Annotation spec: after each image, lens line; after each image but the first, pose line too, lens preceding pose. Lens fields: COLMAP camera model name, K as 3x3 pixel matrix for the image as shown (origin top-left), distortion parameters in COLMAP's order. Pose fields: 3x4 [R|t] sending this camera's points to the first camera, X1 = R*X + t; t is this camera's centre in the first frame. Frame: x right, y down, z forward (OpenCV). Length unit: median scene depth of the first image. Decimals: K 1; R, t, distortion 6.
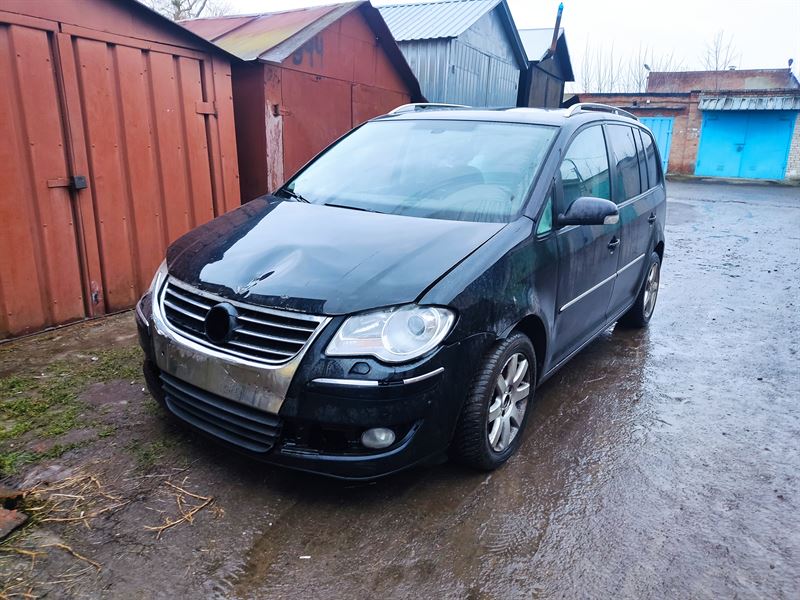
lens RADIAL K [[602.2, 0, 400.0], [0, 602.2, 300.0], [0, 0, 1]] dist [0.007470, 0.003059]
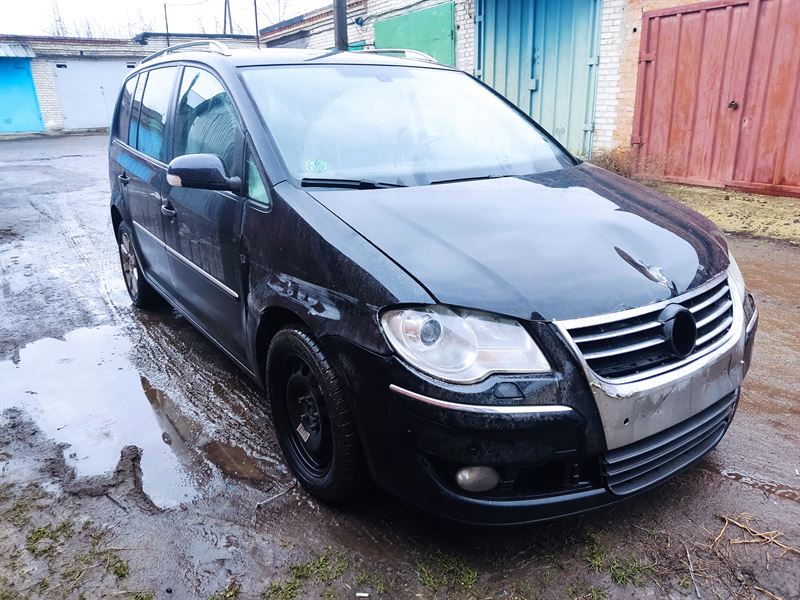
lens RADIAL K [[602.2, 0, 400.0], [0, 602.2, 300.0], [0, 0, 1]] dist [0.007470, 0.003059]
pose [[0.313210, -0.325557, 0.892139, -0.978836], [0.257807, 0.933277, 0.250058, -0.256454], [-0.914021, 0.151679, 0.376242, 0.925908]]
